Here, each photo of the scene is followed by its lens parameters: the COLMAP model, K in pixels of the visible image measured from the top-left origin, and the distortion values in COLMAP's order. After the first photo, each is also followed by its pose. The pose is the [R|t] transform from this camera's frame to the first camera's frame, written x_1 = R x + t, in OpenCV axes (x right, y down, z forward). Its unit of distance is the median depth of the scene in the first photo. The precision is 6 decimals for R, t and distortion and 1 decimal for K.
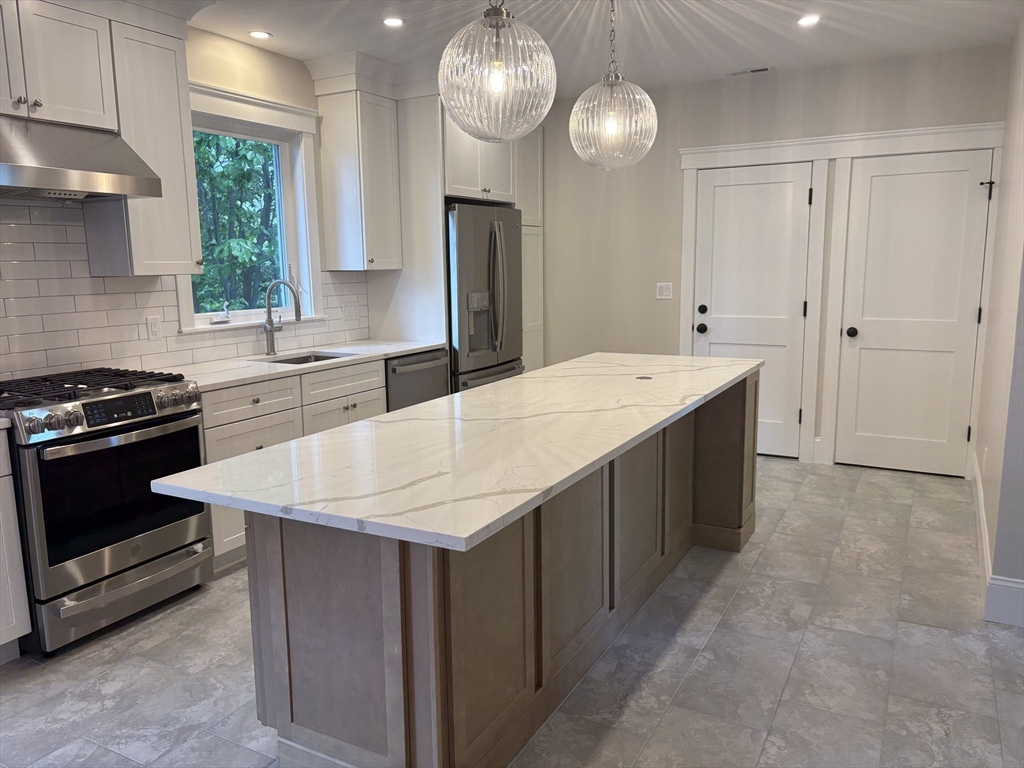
lens RADIAL K [[772.0, 0, 510.7], [0, 772.0, 383.5], [0, 0, 1]] dist [0.026974, -0.008534]
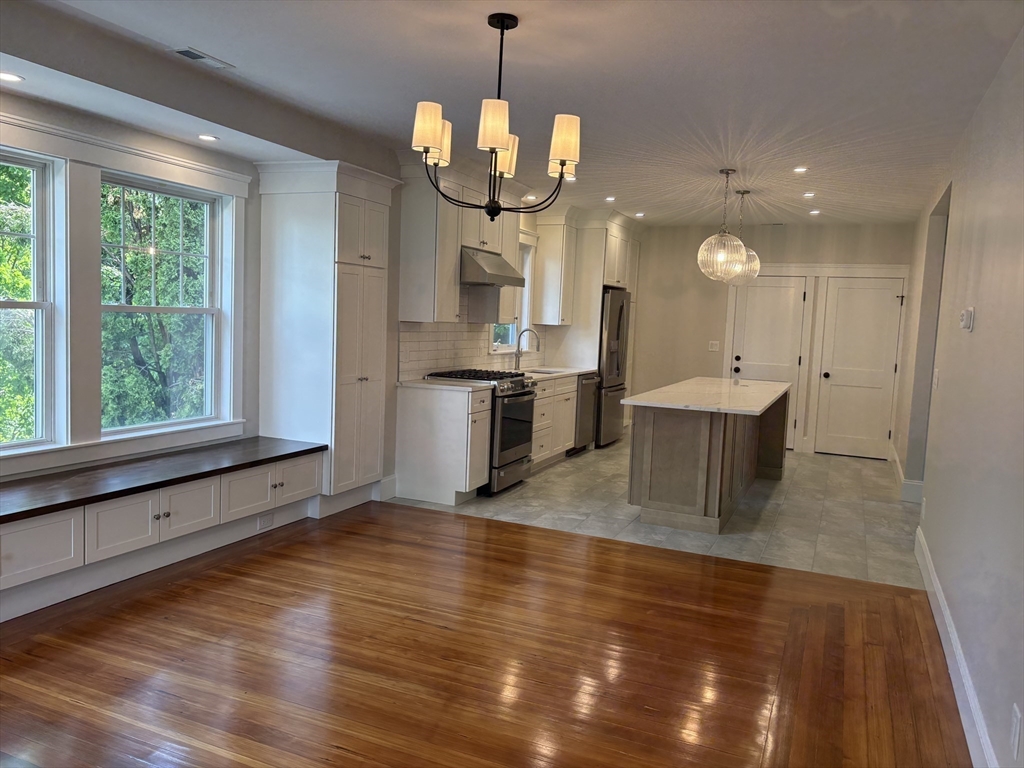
lens RADIAL K [[772.0, 0, 512.3], [0, 772.0, 380.8], [0, 0, 1]] dist [0.026974, -0.008534]
pose [[0.994438, 0.048657, 0.093414, -0.451469], [-0.041625, 0.996253, -0.075811, 0.114788], [-0.096753, 0.071501, 0.992737, -0.700989]]
